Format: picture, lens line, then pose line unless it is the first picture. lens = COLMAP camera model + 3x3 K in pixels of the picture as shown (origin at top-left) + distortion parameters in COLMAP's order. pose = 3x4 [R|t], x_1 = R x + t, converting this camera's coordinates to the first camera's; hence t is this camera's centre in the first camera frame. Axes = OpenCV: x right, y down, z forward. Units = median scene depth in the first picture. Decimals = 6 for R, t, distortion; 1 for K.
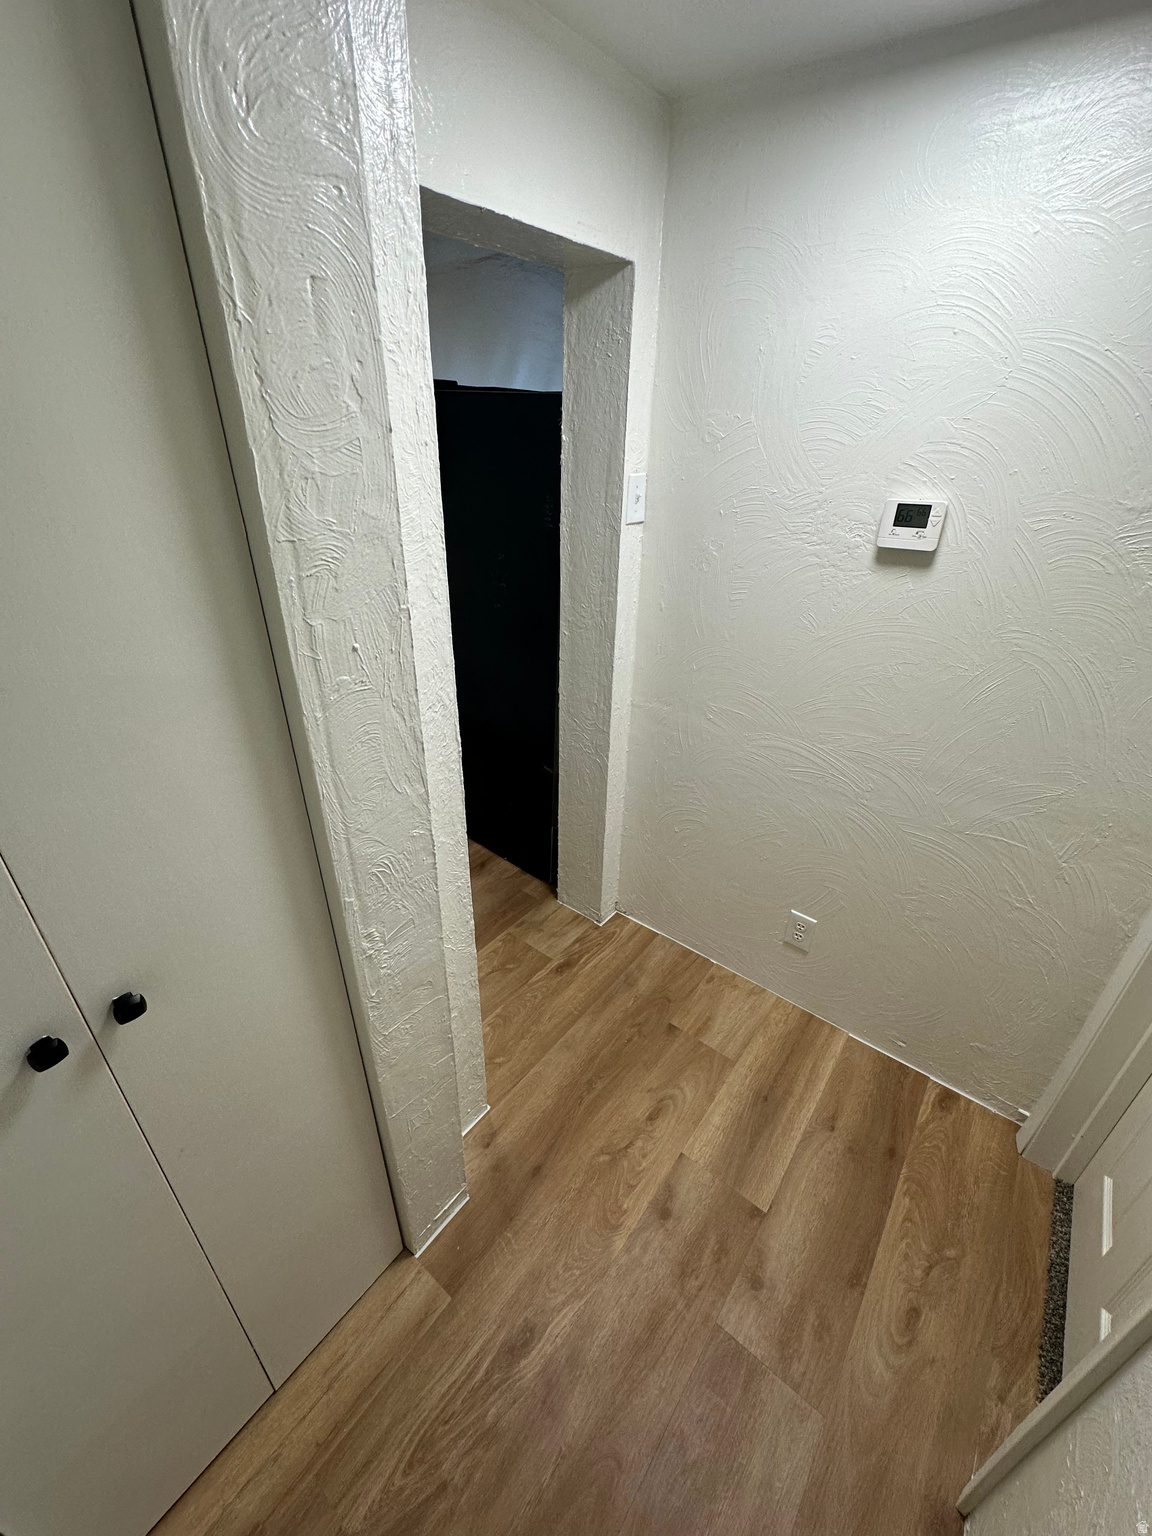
lens RADIAL K [[612.3, 0, 576.3], [0, 612.3, 766.8], [0, 0, 1]] dist [-0.001524, 0.000625]
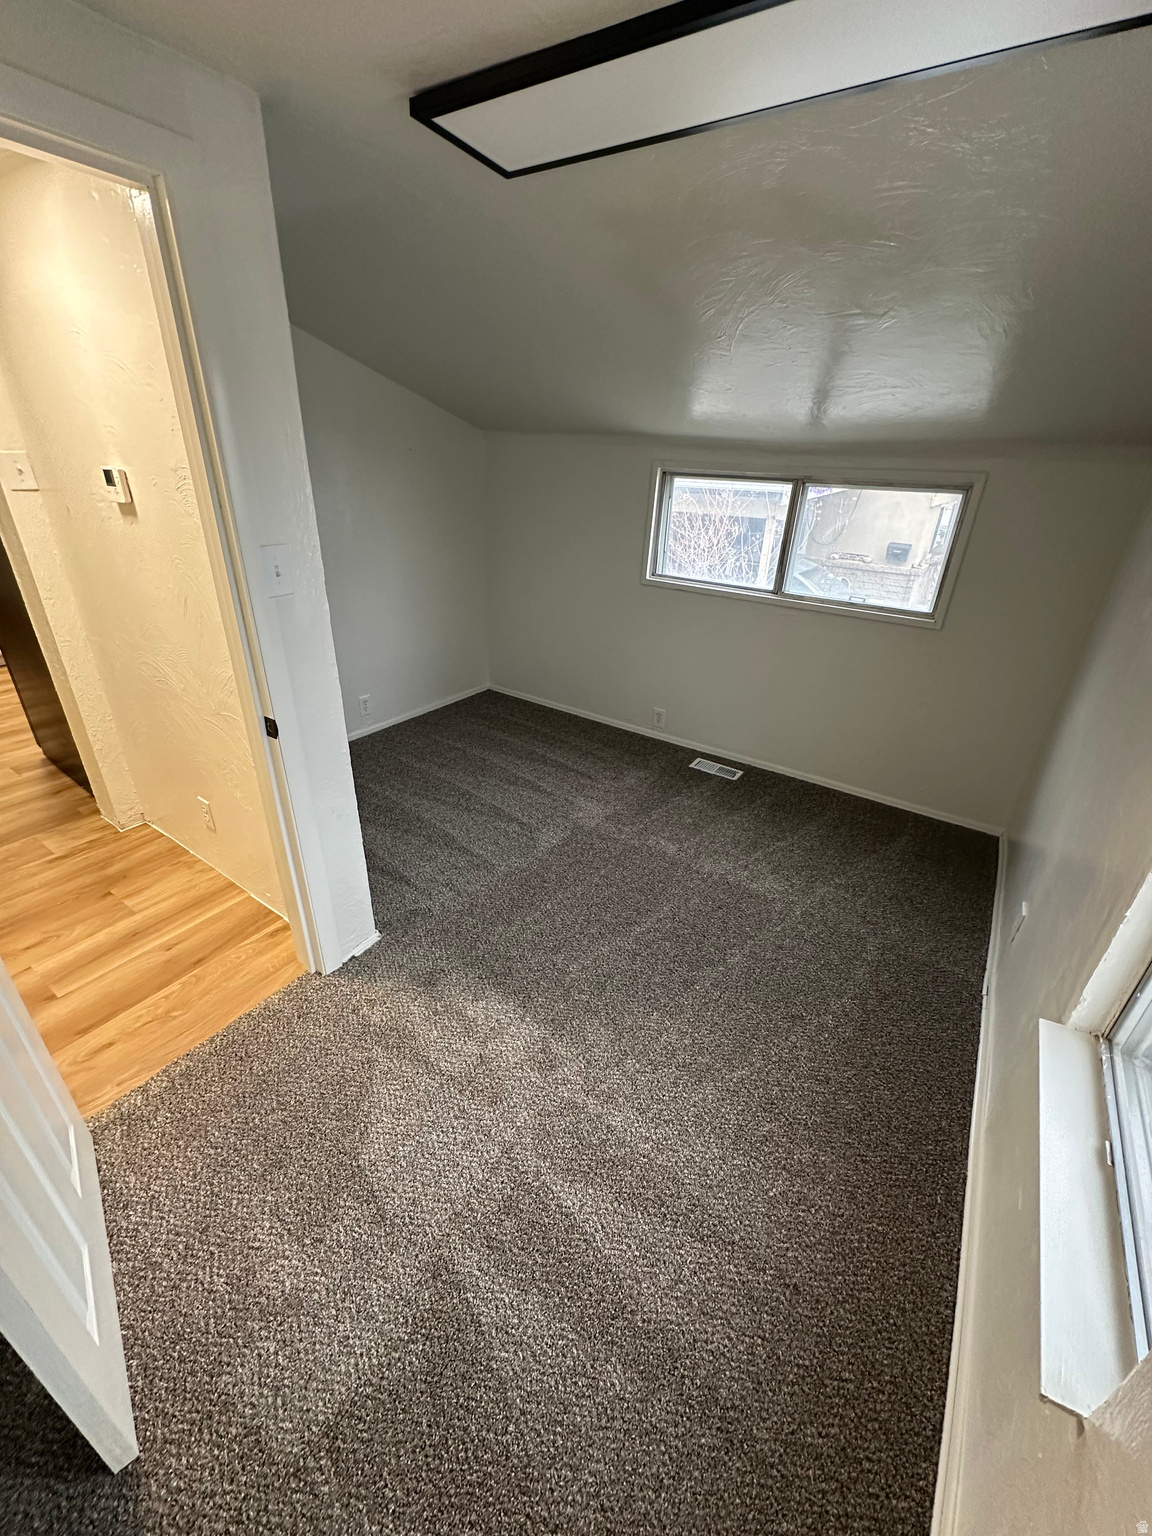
lens RADIAL K [[612.3, 0, 582.4], [0, 612.3, 765.4], [0, 0, 1]] dist [-0.001524, 0.000625]
pose [[0.996823, -0.011655, 0.078786, 1.071988], [0.013274, 0.999711, -0.020051, 0.209015], [-0.078530, 0.021033, 0.996690, -0.344009]]
